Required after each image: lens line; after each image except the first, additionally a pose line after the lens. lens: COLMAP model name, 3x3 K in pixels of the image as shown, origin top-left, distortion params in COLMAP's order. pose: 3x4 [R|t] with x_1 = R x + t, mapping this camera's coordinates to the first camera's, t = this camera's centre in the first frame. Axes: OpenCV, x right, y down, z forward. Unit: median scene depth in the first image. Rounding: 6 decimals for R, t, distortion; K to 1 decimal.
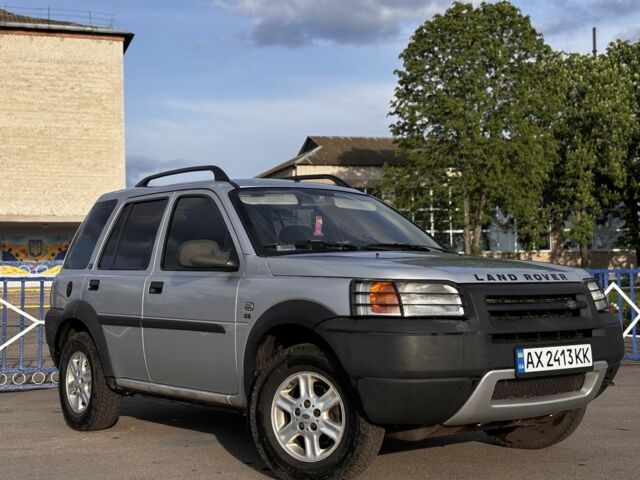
lens RADIAL K [[975.1, 0, 315.3], [0, 975.1, 243.0], [0, 0, 1]] dist [0.074319, 0.000000]
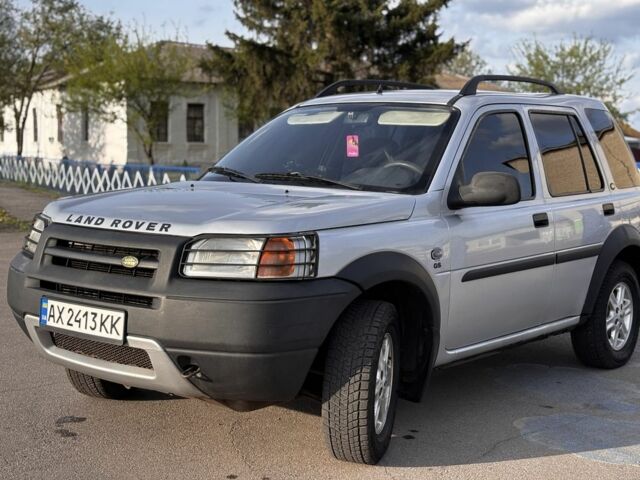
lens RADIAL K [[975.1, 0, 318.6], [0, 975.1, 240.6], [0, 0, 1]] dist [0.074319, 0.000000]
pose [[0.256476, 0.109787, -0.960295, 1.084486], [0.014268, 0.992990, 0.117335, -0.047474], [0.966445, -0.043795, 0.253111, 0.956704]]
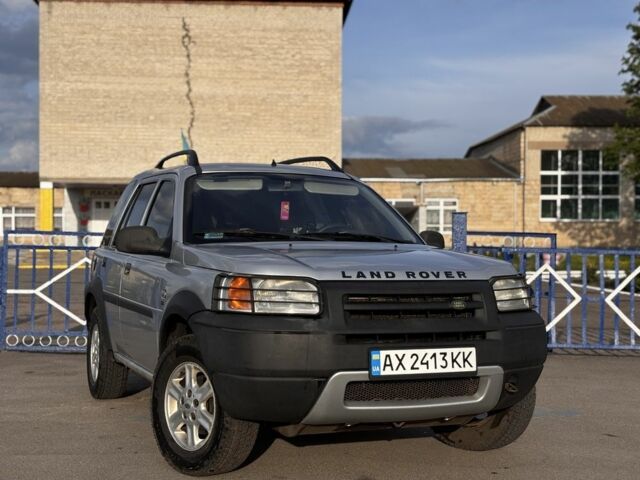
lens RADIAL K [[975.1, 0, 319.4], [0, 975.1, 239.2], [0, 0, 1]] dist [0.074319, 0.000000]
pose [[0.966918, 0.019846, -0.254315, 0.373553], [-0.010619, 0.999236, 0.037601, -0.034558], [0.254867, -0.033656, 0.966390, 0.059088]]
